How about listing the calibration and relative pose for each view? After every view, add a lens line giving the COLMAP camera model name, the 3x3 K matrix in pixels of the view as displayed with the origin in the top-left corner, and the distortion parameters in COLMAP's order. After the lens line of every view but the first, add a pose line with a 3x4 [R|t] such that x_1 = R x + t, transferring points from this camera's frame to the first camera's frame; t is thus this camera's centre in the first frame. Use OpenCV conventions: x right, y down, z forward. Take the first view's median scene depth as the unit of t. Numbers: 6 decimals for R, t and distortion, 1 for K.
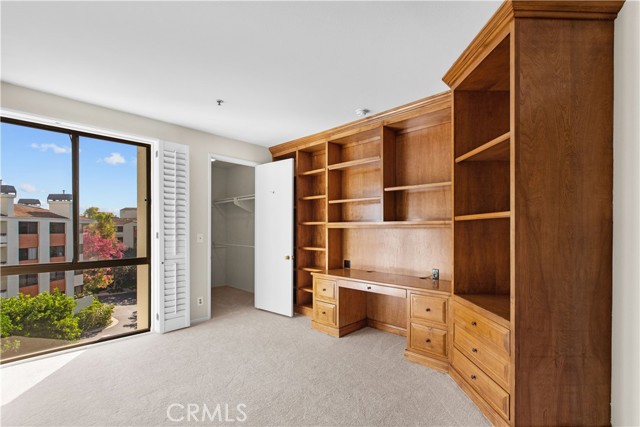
lens RADIAL K [[296.3, 0, 322.6], [0, 296.3, 229.0], [0, 0, 1]] dist [0.000256, 0.000019]
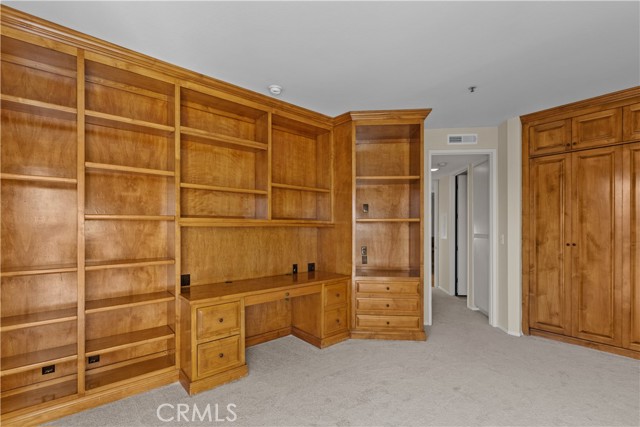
lens RADIAL K [[290.6, 0, 320.2], [0, 290.6, 227.2], [0, 0, 1]] dist [-0.000749, -0.000053]
pose [[0.085382, 0.003821, 0.996341, -0.578223], [-0.000652, 0.999993, -0.003779, 0.000904], [-0.996348, -0.000327, 0.085384, 0.679625]]
